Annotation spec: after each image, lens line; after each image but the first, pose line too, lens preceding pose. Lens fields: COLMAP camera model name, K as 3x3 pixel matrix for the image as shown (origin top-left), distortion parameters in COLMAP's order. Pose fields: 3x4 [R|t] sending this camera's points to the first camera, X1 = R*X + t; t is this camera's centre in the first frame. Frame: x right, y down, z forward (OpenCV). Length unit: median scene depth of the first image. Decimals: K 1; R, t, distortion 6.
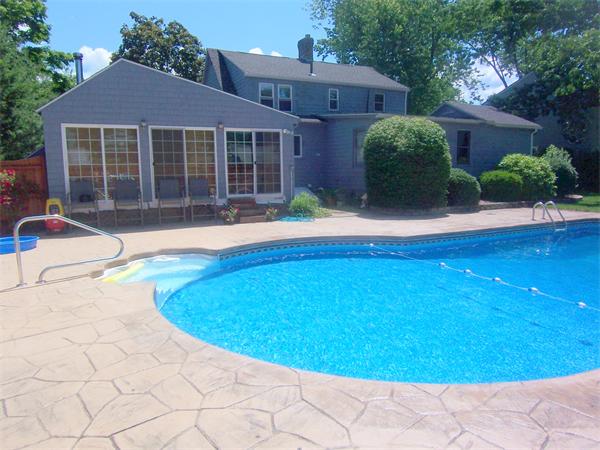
lens RADIAL K [[406.7, 0, 299.5], [0, 406.7, 225.1], [0, 0, 1]] dist [-0.027443, -0.011135]
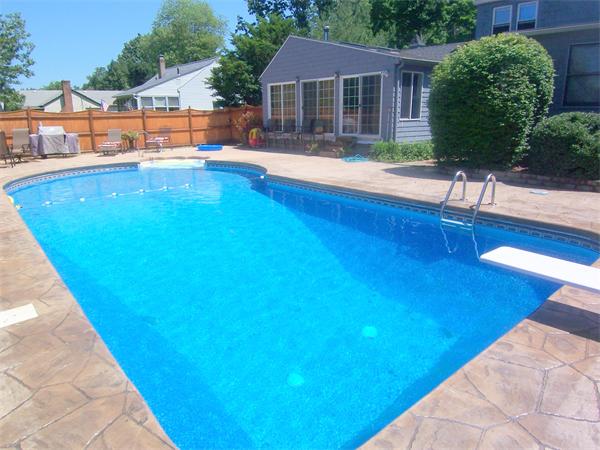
lens RADIAL K [[406.7, 0, 299.7], [0, 406.7, 224.3], [0, 0, 1]] dist [-0.027443, -0.011135]
pose [[0.295463, 0.261340, -0.918914, 1.008802], [-0.110889, 0.964737, 0.238717, -0.092554], [0.948897, 0.031365, 0.314024, 0.537433]]
